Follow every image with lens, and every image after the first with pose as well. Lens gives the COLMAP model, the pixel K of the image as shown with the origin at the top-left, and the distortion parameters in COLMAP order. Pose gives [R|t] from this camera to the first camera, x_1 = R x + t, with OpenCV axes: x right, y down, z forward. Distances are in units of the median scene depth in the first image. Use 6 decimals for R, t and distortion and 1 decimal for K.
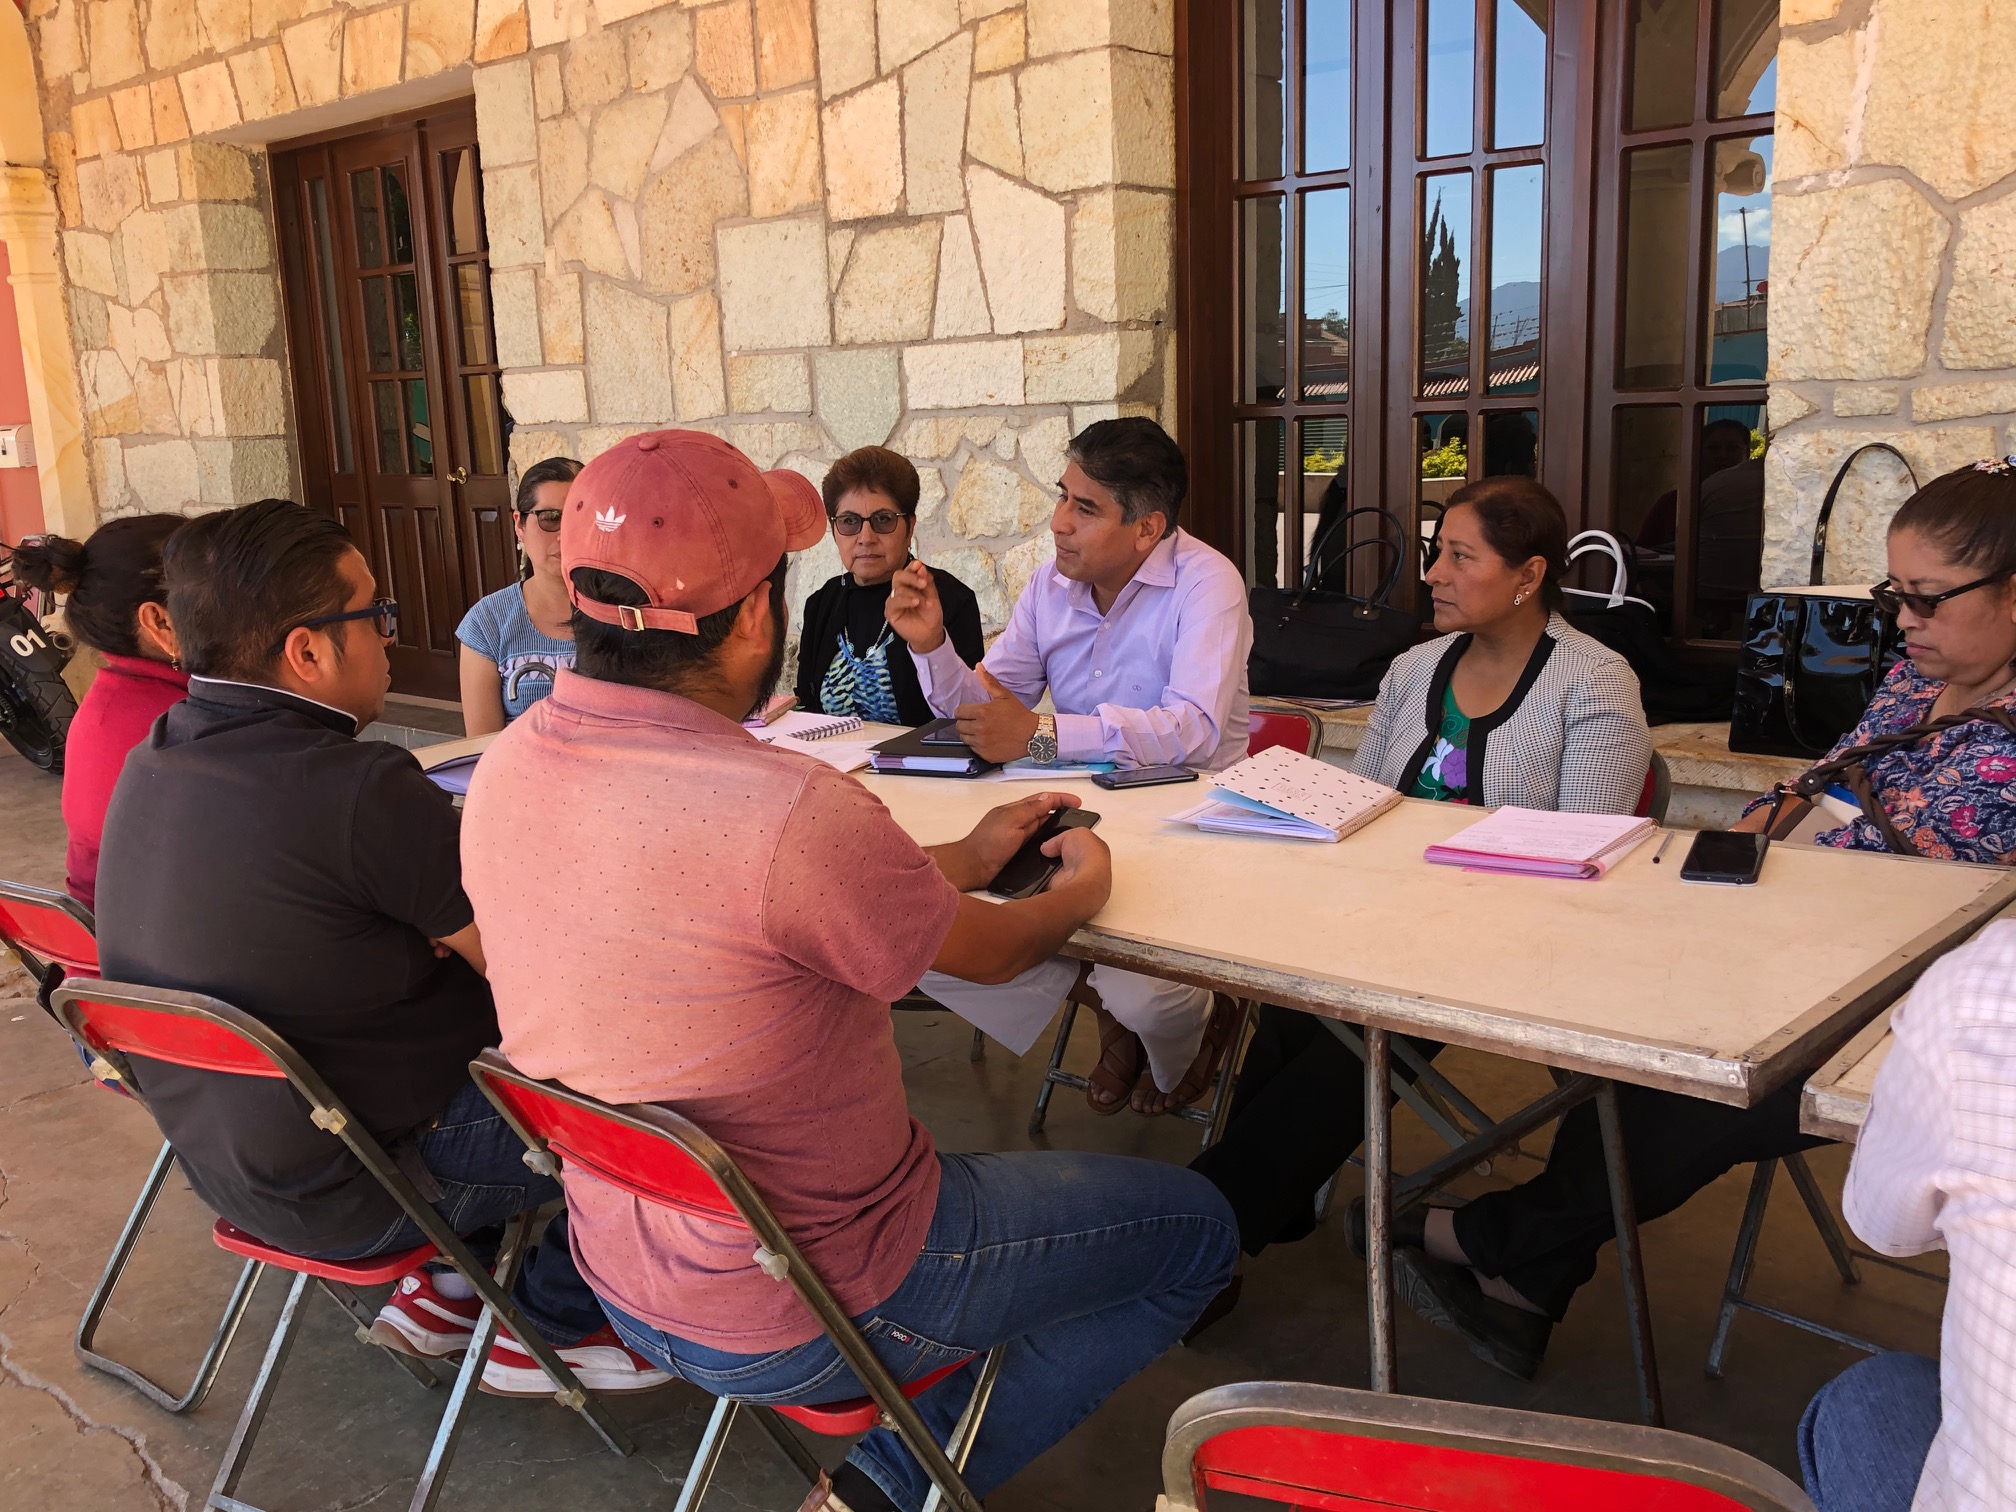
lens RADIAL K [[1779.1, 0, 1011.0], [0, 1779.1, 774.5], [0, 0, 1]] dist [0.012234, 0.019199]
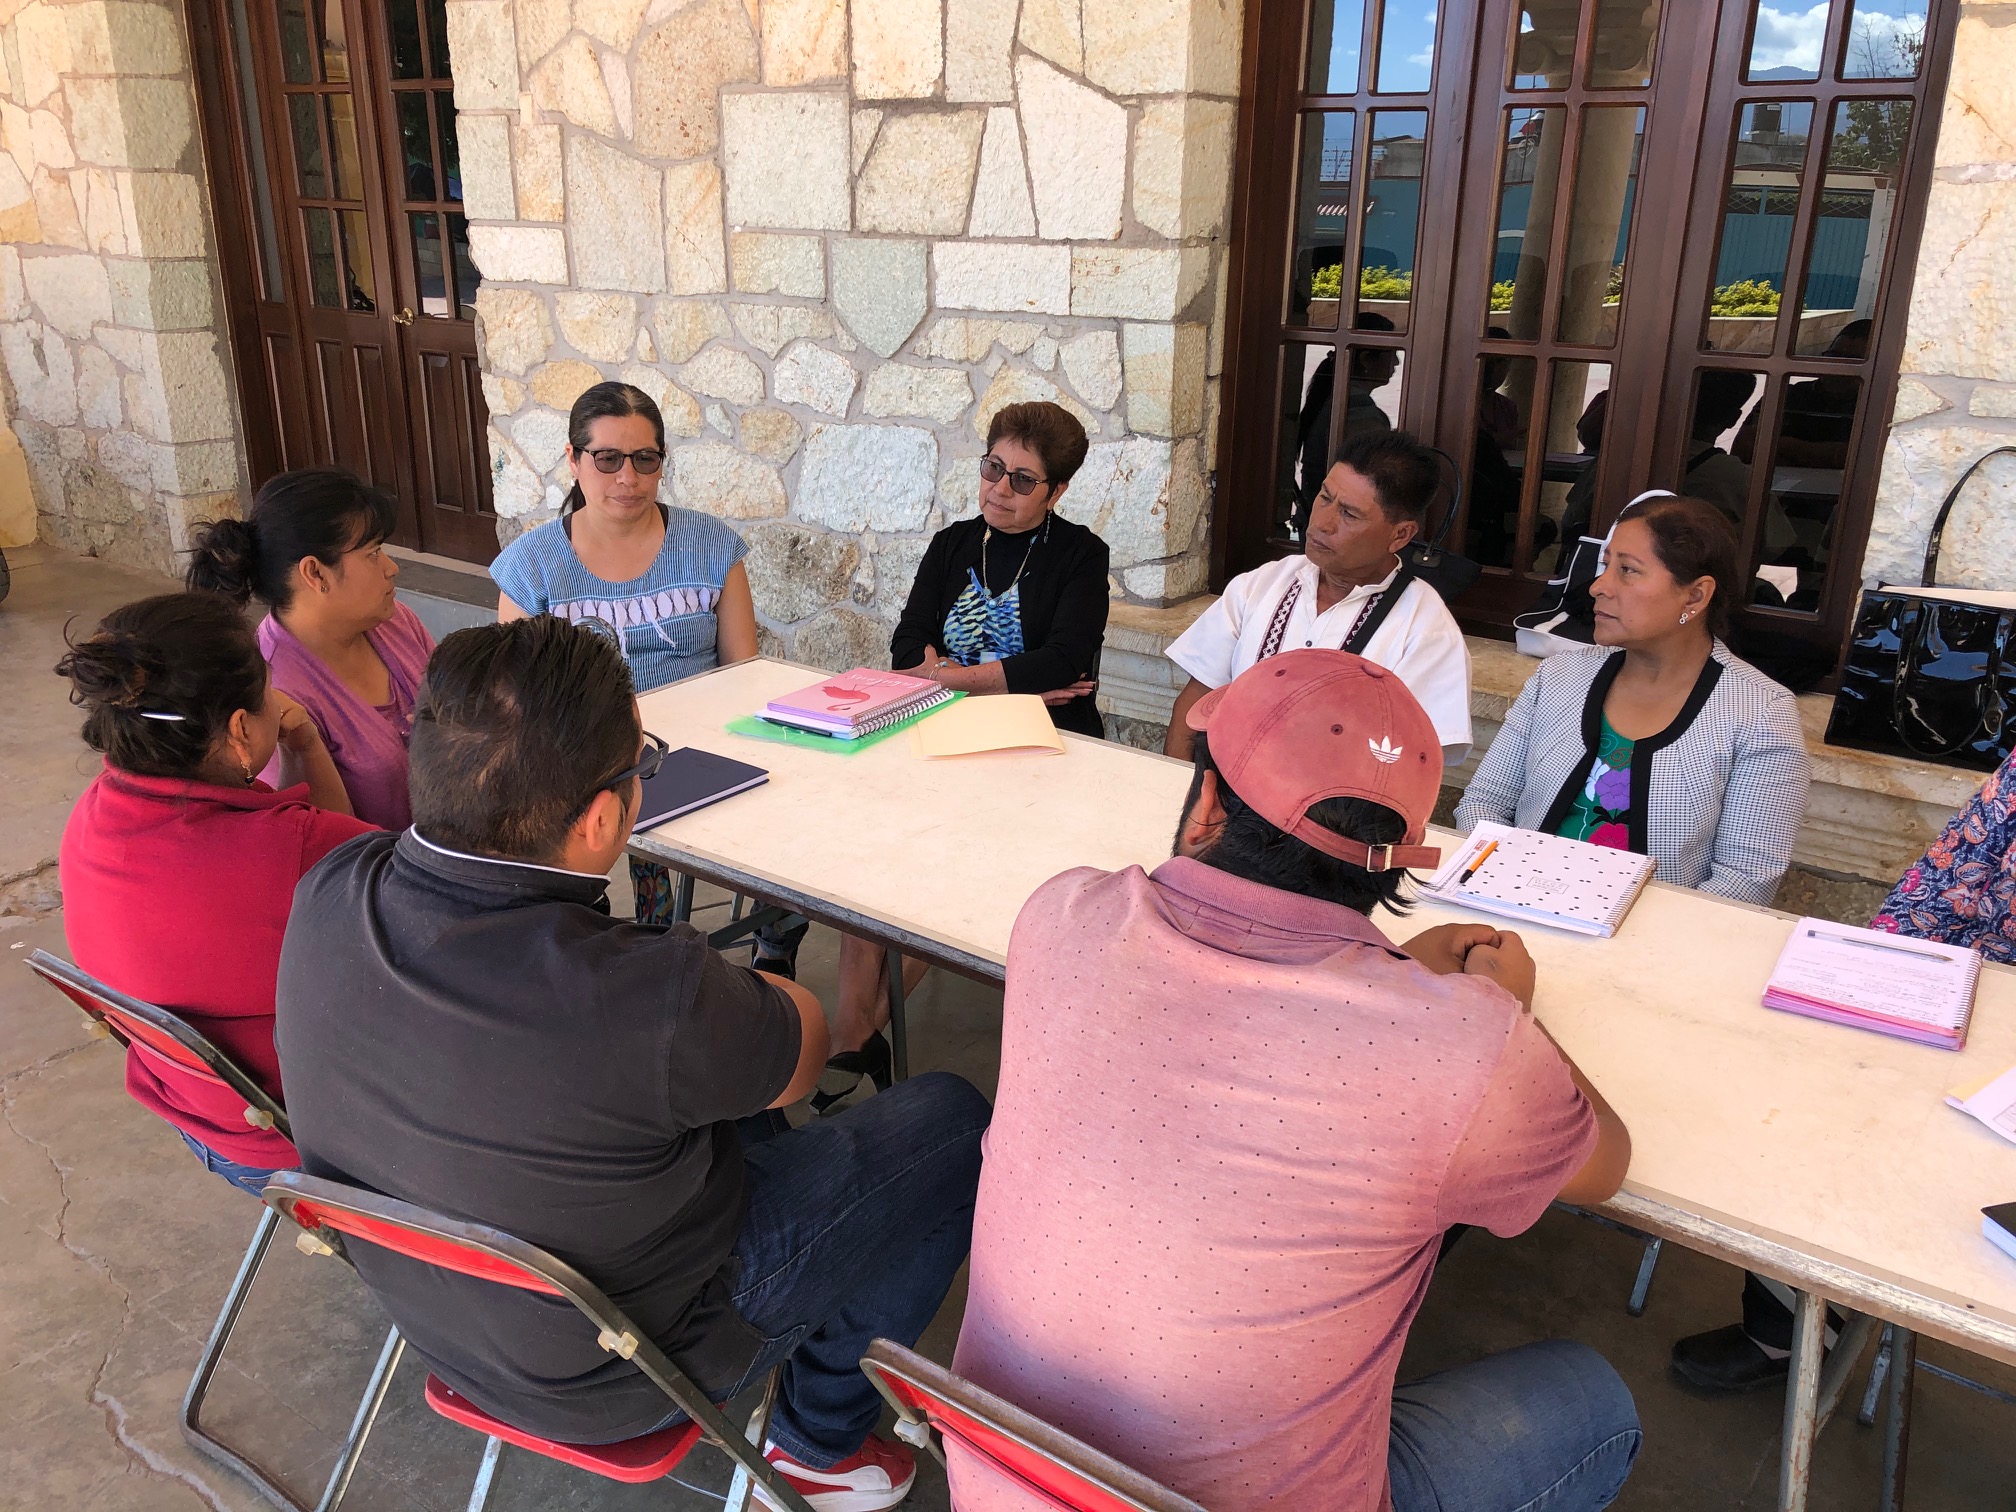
lens RADIAL K [[1622.9, 0, 994.9], [0, 1622.9, 751.5], [0, 0, 1]] dist [0.004020, 0.017291]
pose [[0.994470, 0.013152, 0.104194, -0.118932], [-0.026612, 0.991304, 0.128872, -0.083334], [-0.101593, -0.130932, 0.986172, 0.098028]]
